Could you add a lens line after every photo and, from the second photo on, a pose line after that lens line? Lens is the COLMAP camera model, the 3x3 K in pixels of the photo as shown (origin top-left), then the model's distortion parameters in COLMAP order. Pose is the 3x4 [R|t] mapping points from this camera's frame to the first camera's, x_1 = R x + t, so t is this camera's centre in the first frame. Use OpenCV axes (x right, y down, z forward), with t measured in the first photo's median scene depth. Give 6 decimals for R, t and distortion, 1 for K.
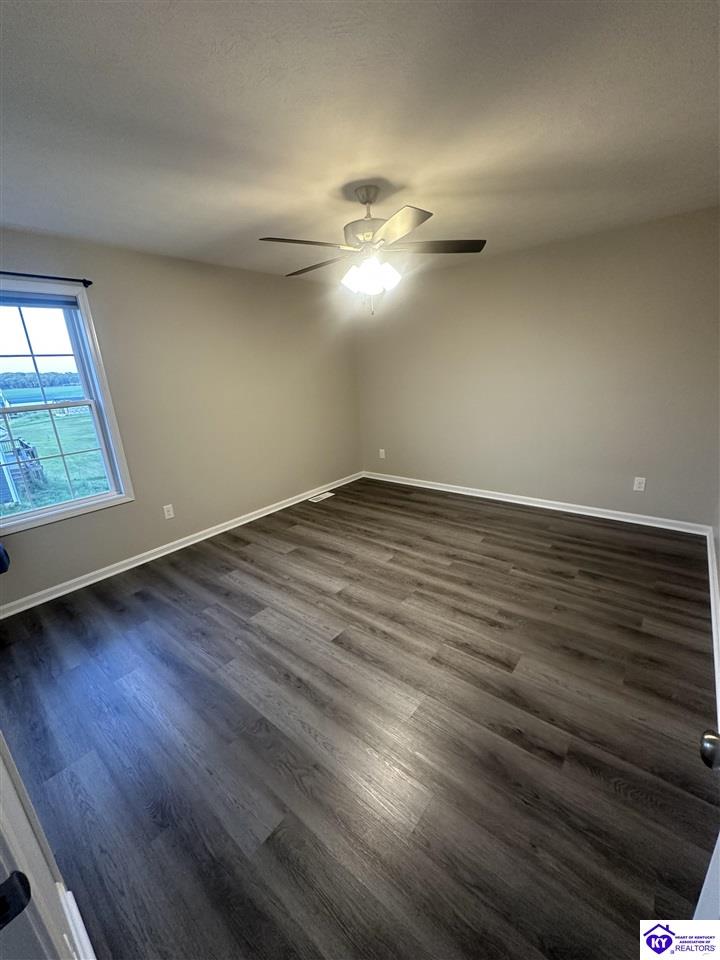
lens RADIAL K [[383.6, 0, 356.2], [0, 383.6, 482.6], [0, 0, 1]] dist [-0.002943, 0.000163]
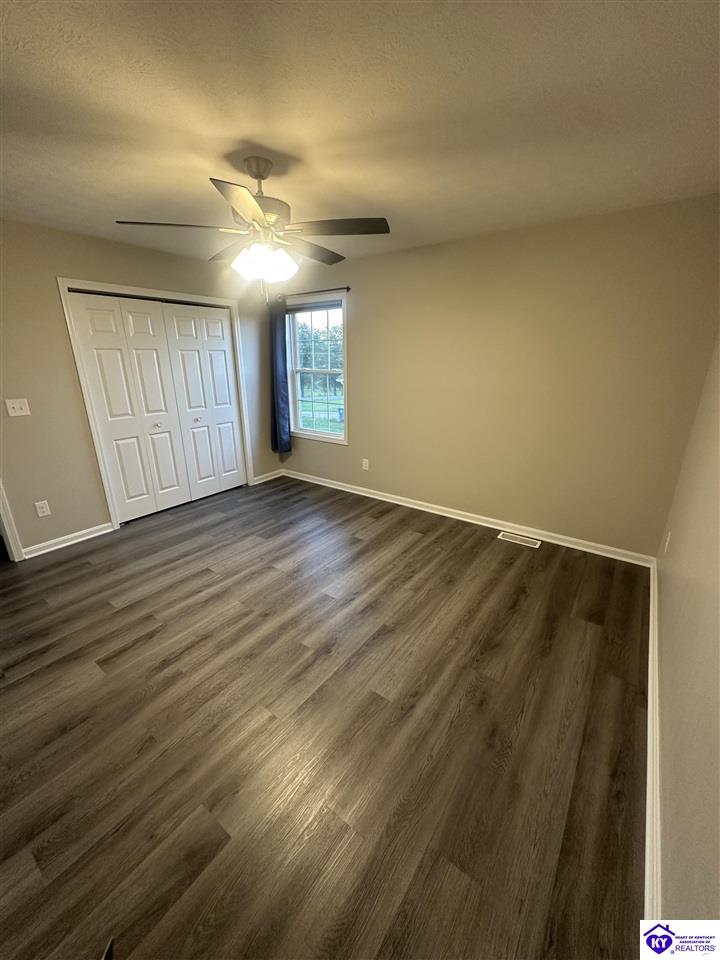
lens RADIAL K [[383.6, 0, 358.7], [0, 383.6, 479.1], [0, 0, 1]] dist [-0.002943, 0.000163]
pose [[0.059880, 0.358441, -0.931630, 0.752620], [-0.288350, 0.899728, 0.327634, -0.307413], [0.955651, 0.249017, 0.157233, 0.843294]]
